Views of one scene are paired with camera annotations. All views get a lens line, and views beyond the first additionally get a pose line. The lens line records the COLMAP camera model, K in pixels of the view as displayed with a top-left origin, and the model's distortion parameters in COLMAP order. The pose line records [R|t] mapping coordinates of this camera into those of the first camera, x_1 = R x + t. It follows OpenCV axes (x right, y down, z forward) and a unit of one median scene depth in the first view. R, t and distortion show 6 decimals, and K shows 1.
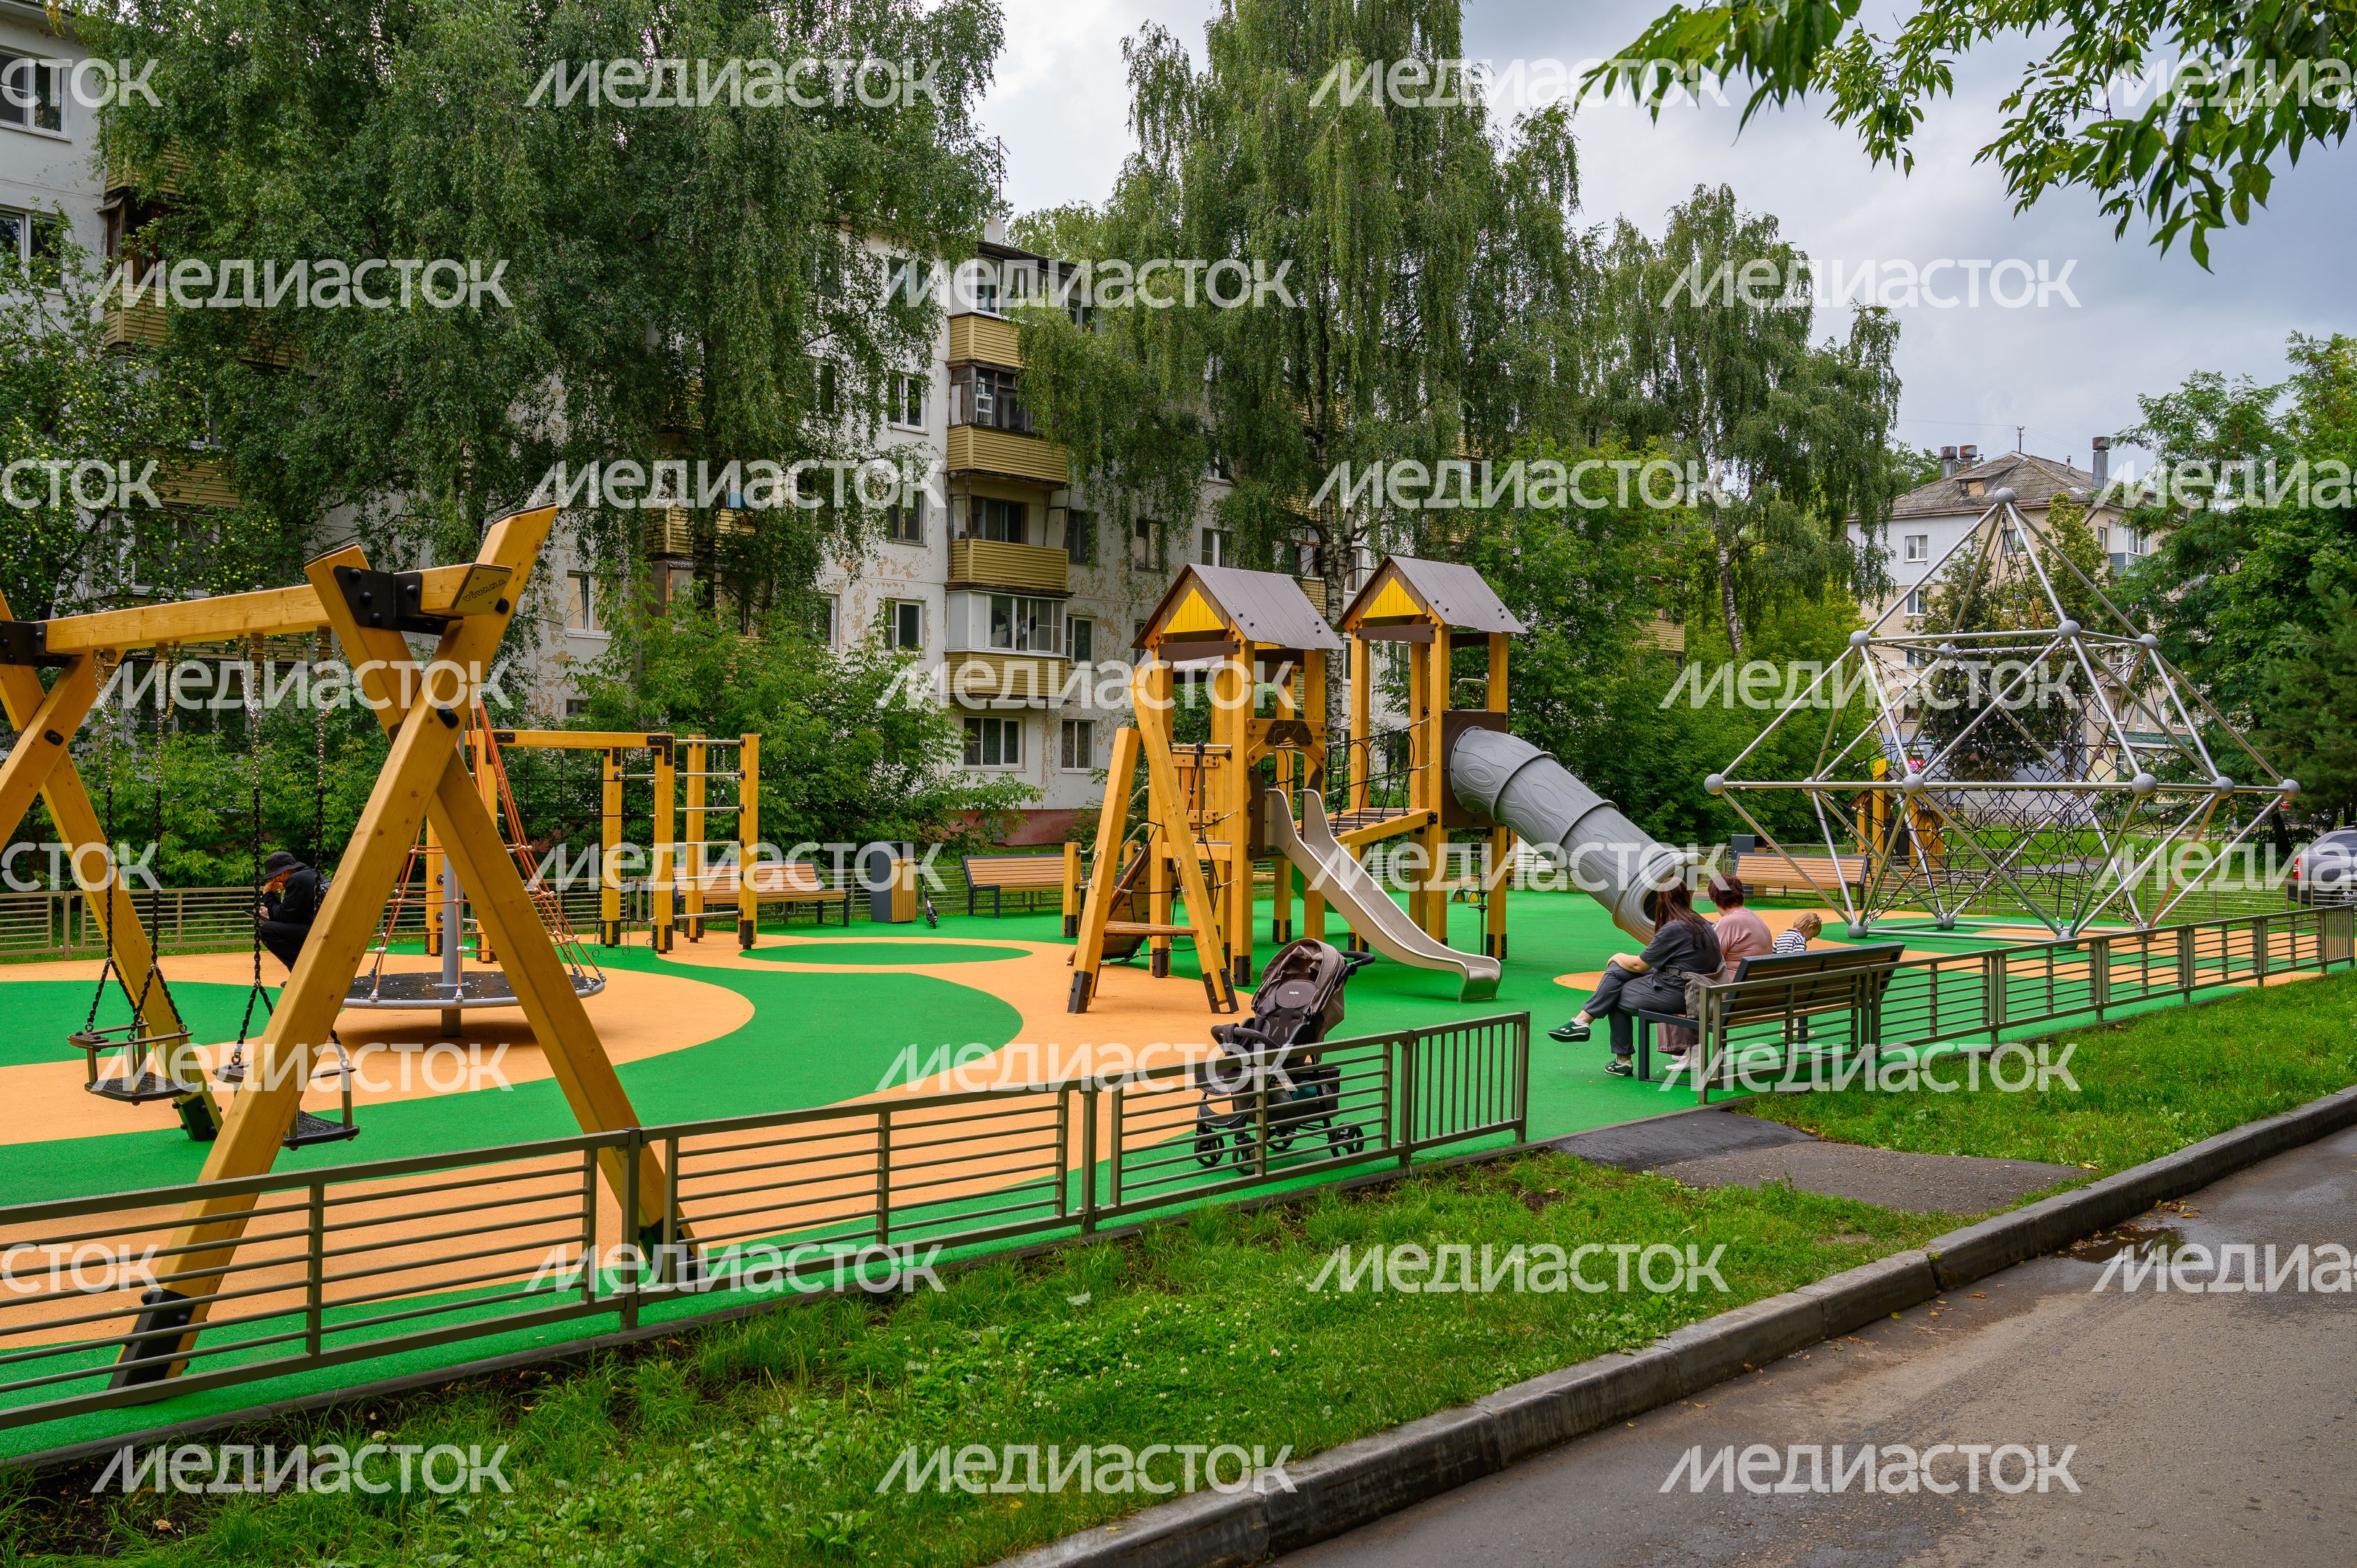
lens RADIAL K [[2156.6, 0, 1175.3], [0, 2156.6, 782.9], [0, 0, 1]] dist [-0.003054, 0.000000]
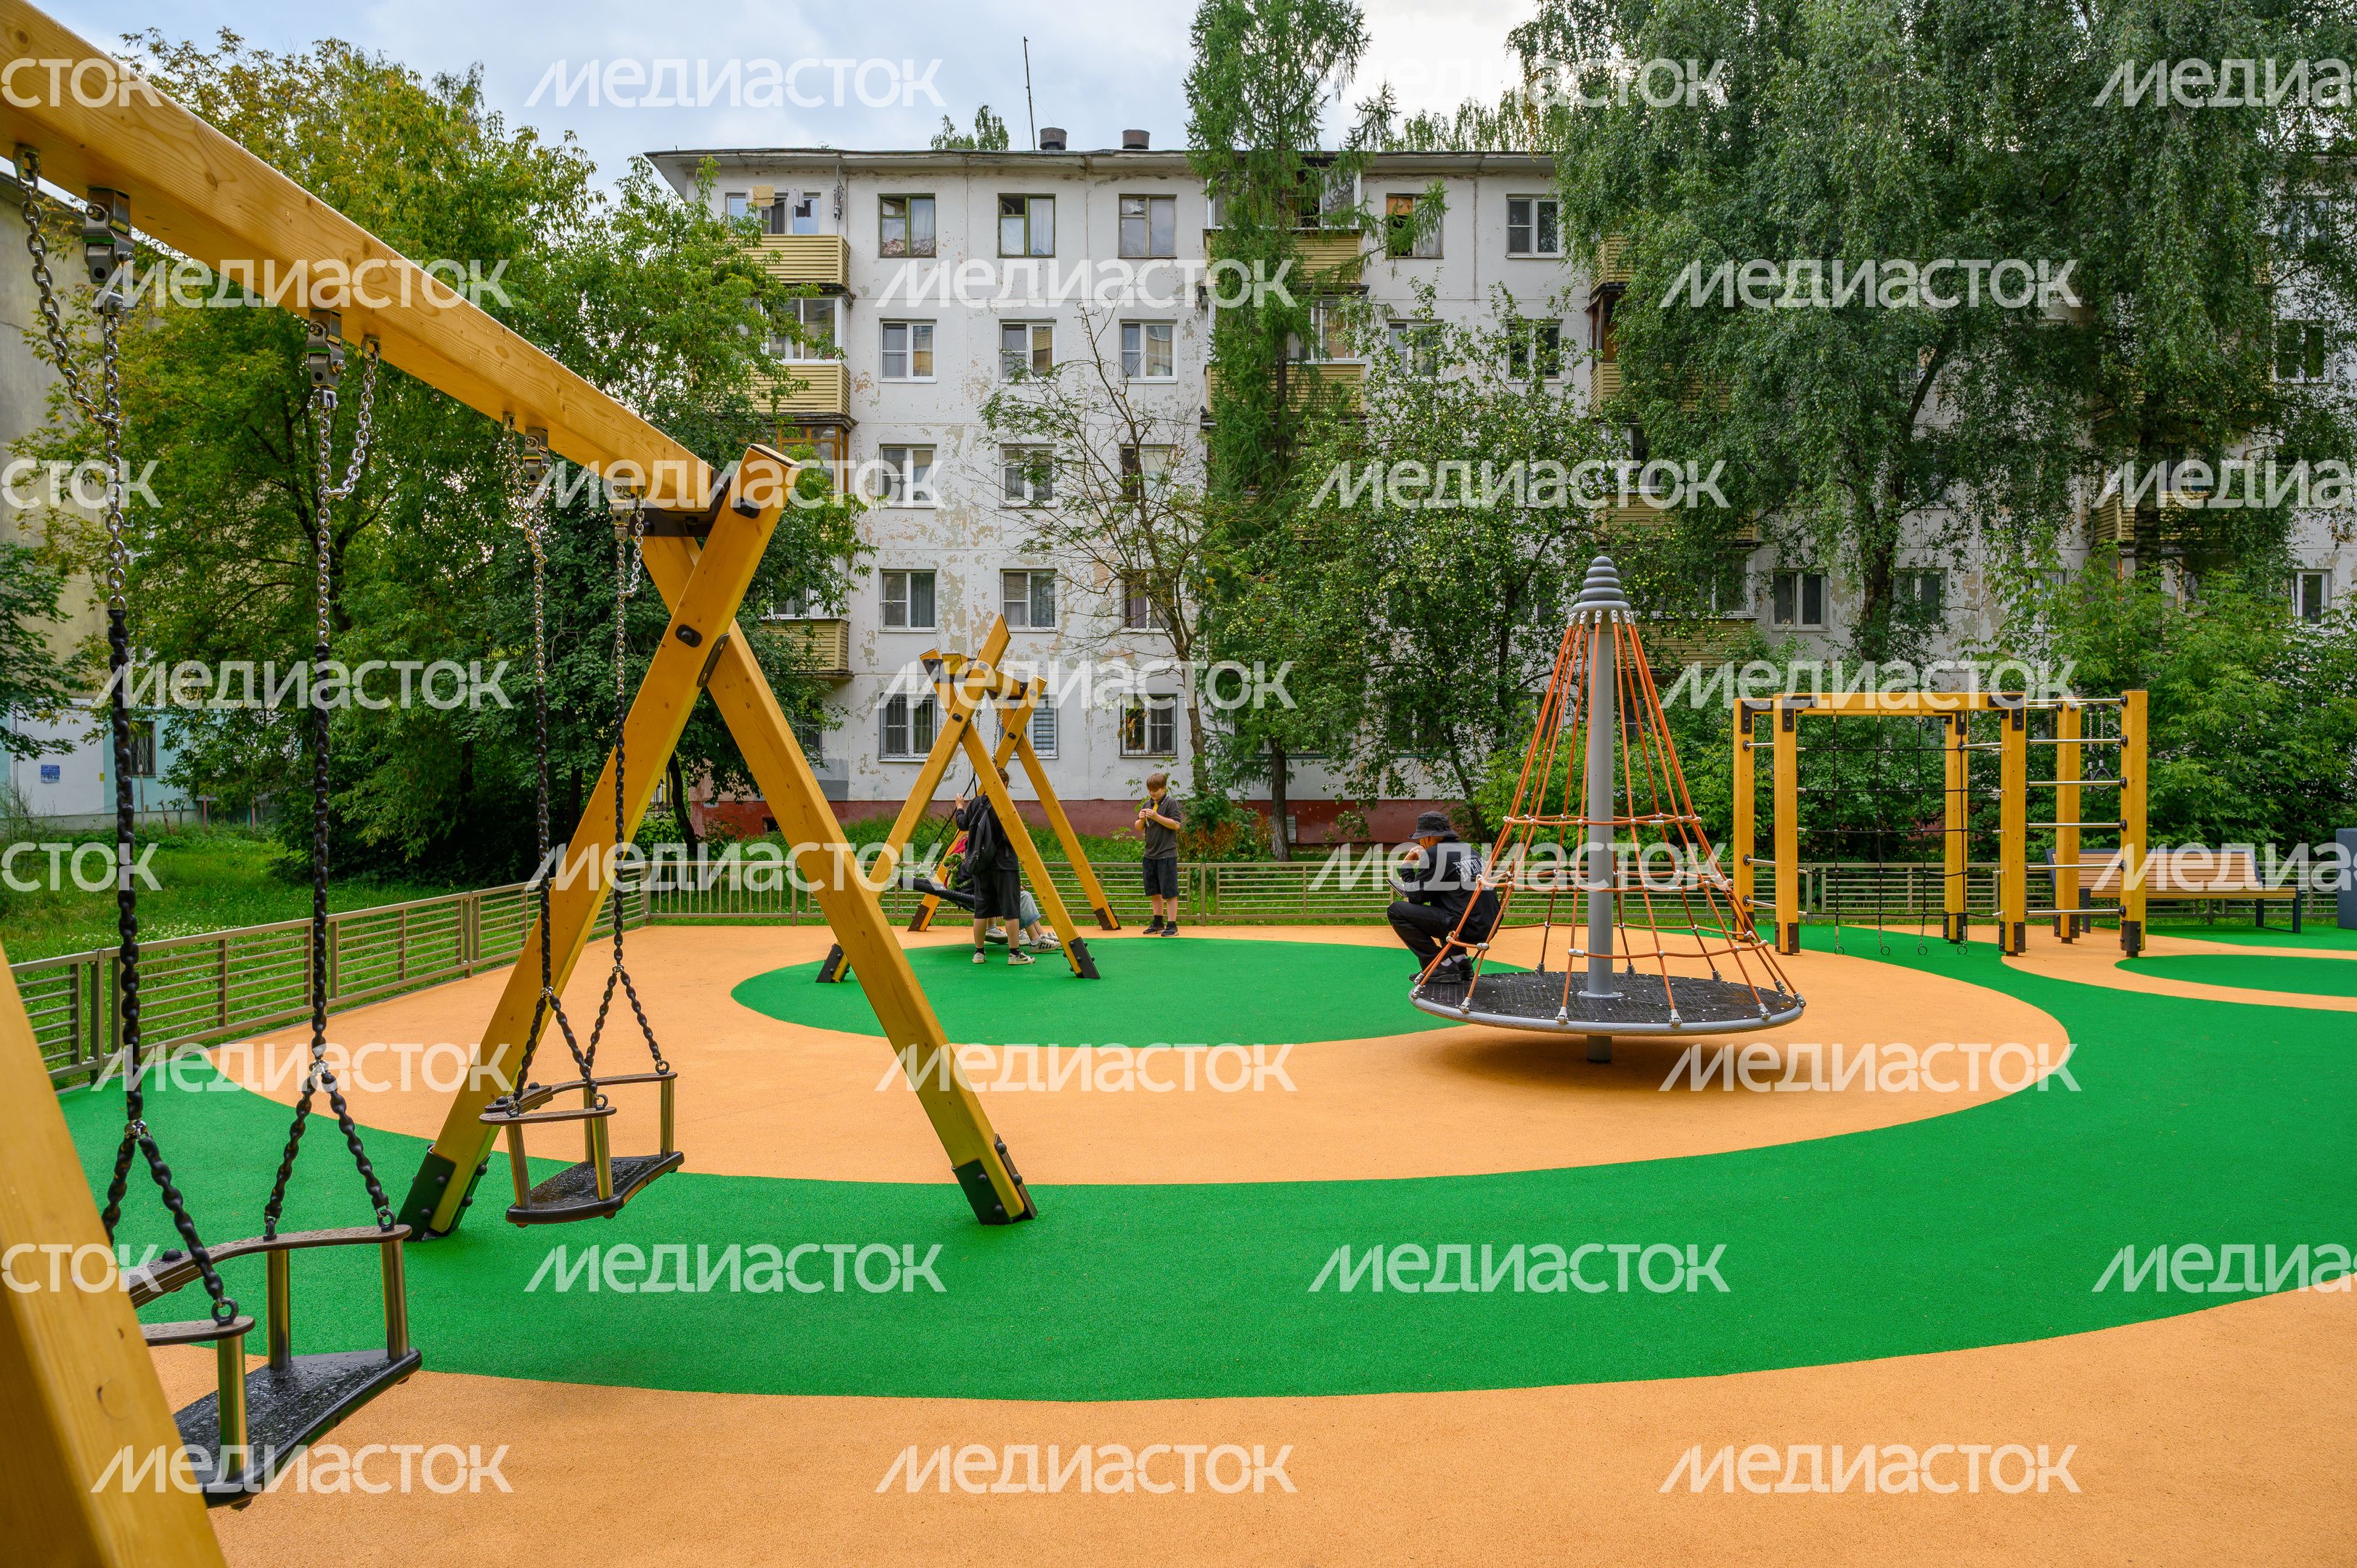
lens RADIAL K [[1582.9, 0, 1180.9], [0, 1582.9, 778.1], [0, 0, 1]] dist [-0.008160, 0.004244]
pose [[0.695256, -0.007716, -0.718721, -0.015626], [0.004411, 0.999969, -0.006469, 0.009883], [0.718749, 0.001327, 0.695268, 0.261411]]
